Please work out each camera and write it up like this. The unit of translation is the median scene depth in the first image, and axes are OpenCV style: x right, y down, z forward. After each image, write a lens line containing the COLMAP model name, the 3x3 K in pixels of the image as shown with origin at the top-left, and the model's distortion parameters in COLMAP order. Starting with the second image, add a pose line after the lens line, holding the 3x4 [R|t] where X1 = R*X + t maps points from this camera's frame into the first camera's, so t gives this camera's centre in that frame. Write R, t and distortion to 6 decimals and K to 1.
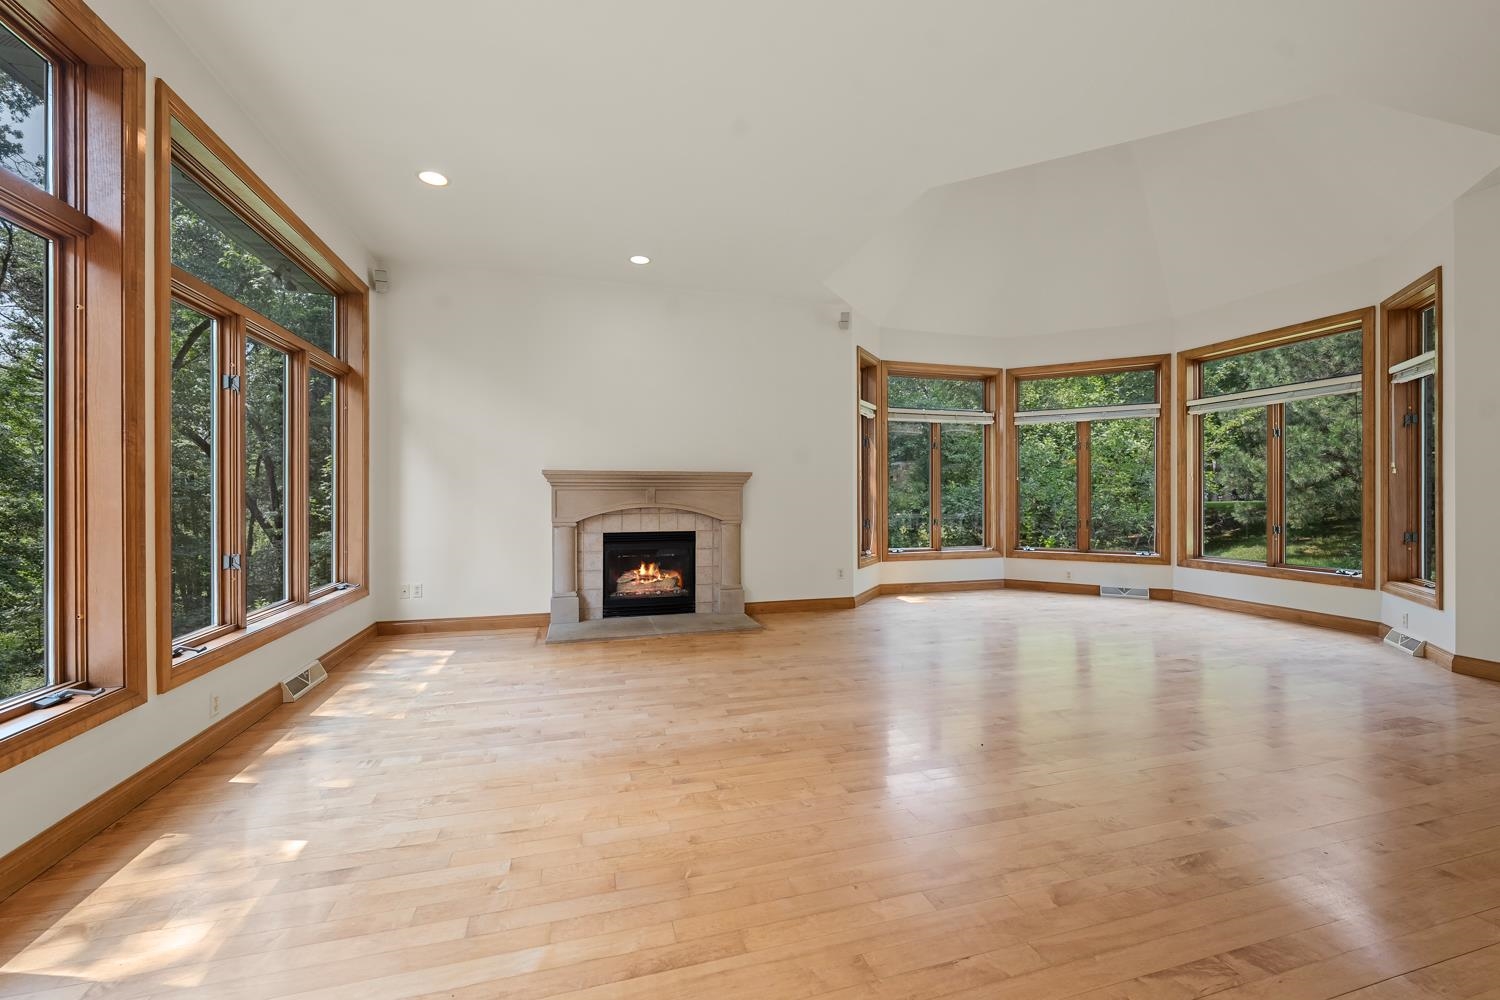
lens RADIAL K [[580.5, 0, 744.9], [0, 580.5, 498.1], [0, 0, 1]] dist [-0.003570, -0.000116]
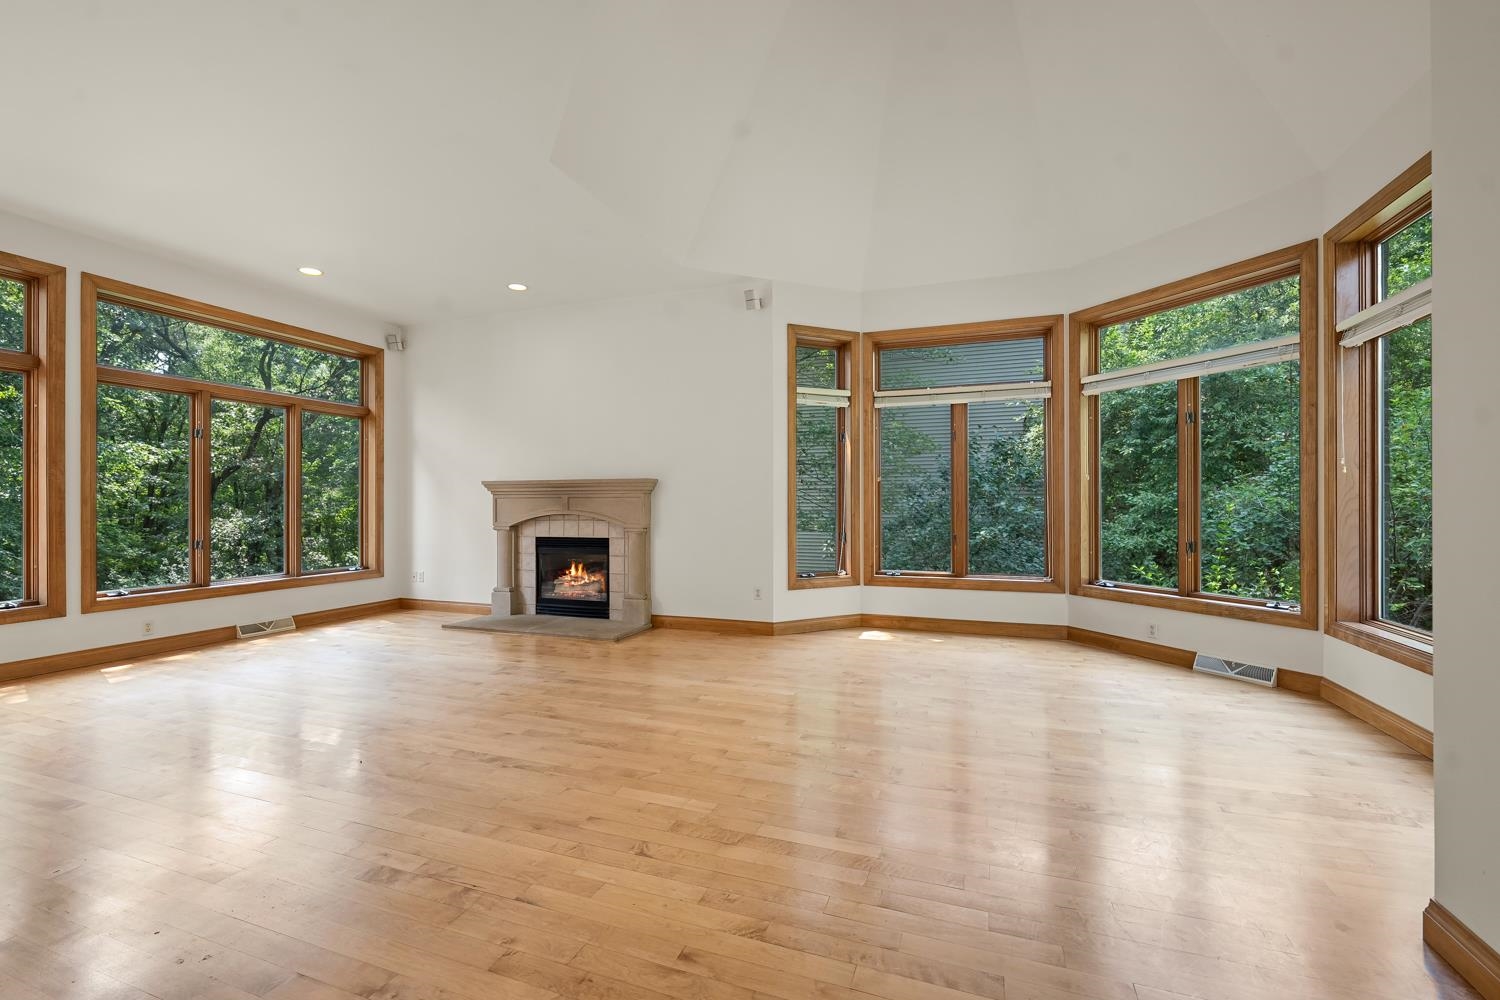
lens RADIAL K [[629.7, 0, 745.4], [0, 629.7, 499.1], [0, 0, 1]] dist [-0.002875, 0.000008]
pose [[0.818026, -0.004556, -0.575163, 0.765812], [-0.001063, 0.999955, -0.009432, -0.000510], [0.575180, 0.008327, 0.817984, 0.252013]]
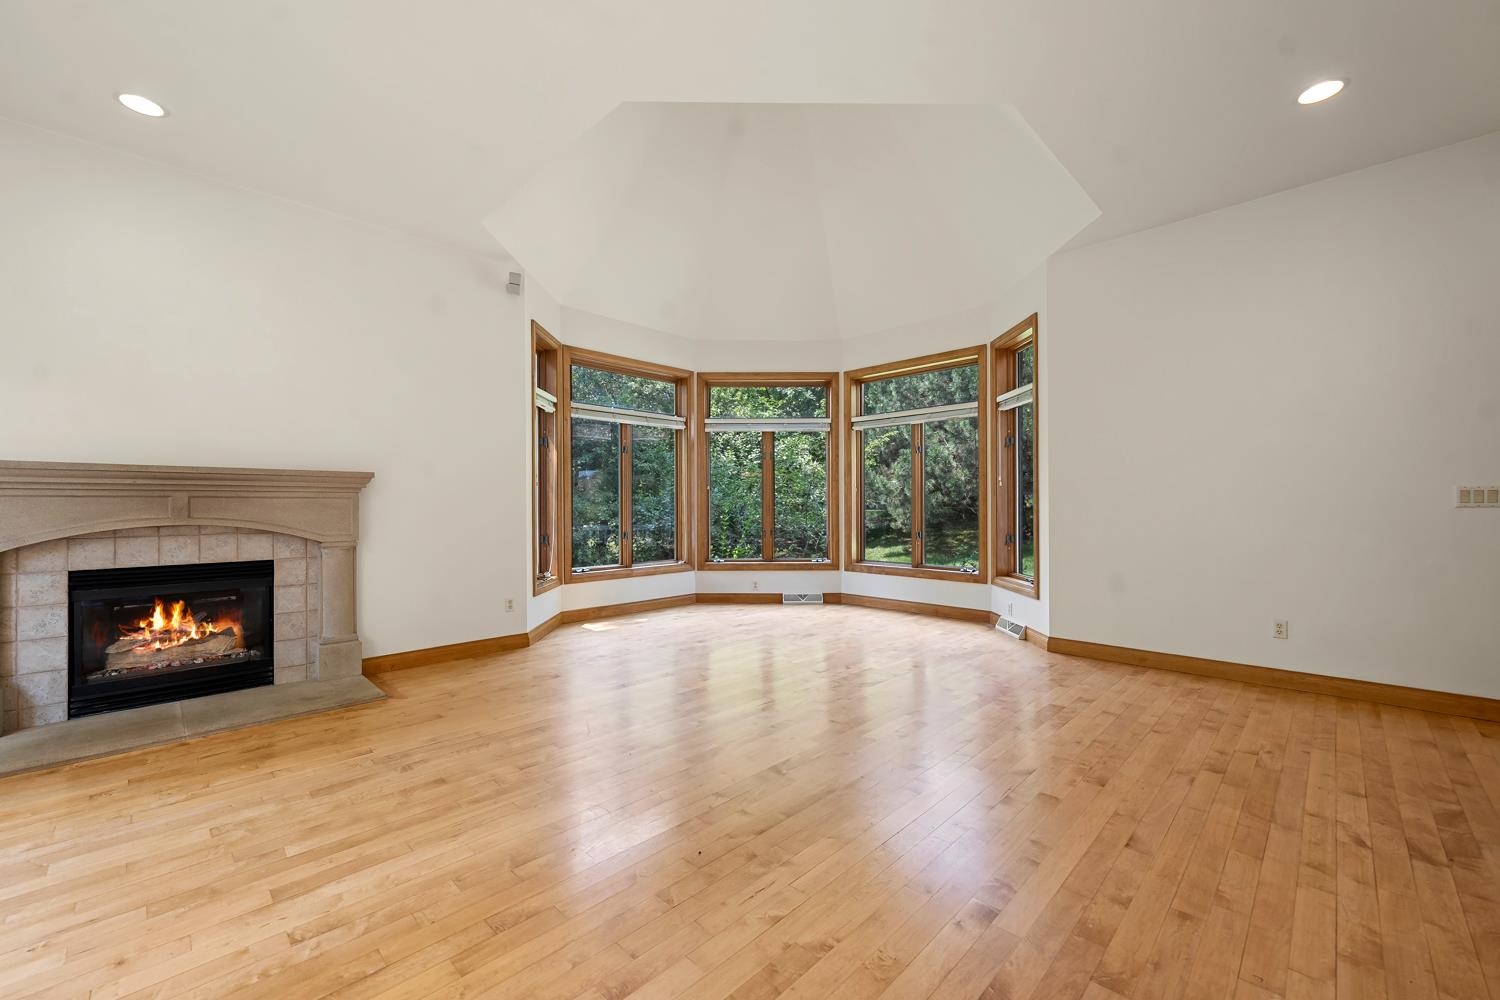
lens RADIAL K [[580.5, 0, 738.5], [0, 580.5, 506.9], [0, 0, 1]] dist [-0.003570, -0.000116]
pose [[0.869517, -0.002204, 0.493899, 0.050029], [0.004481, 0.999984, -0.003425, 0.001773], [-0.493883, 0.005191, 0.869513, 0.177587]]
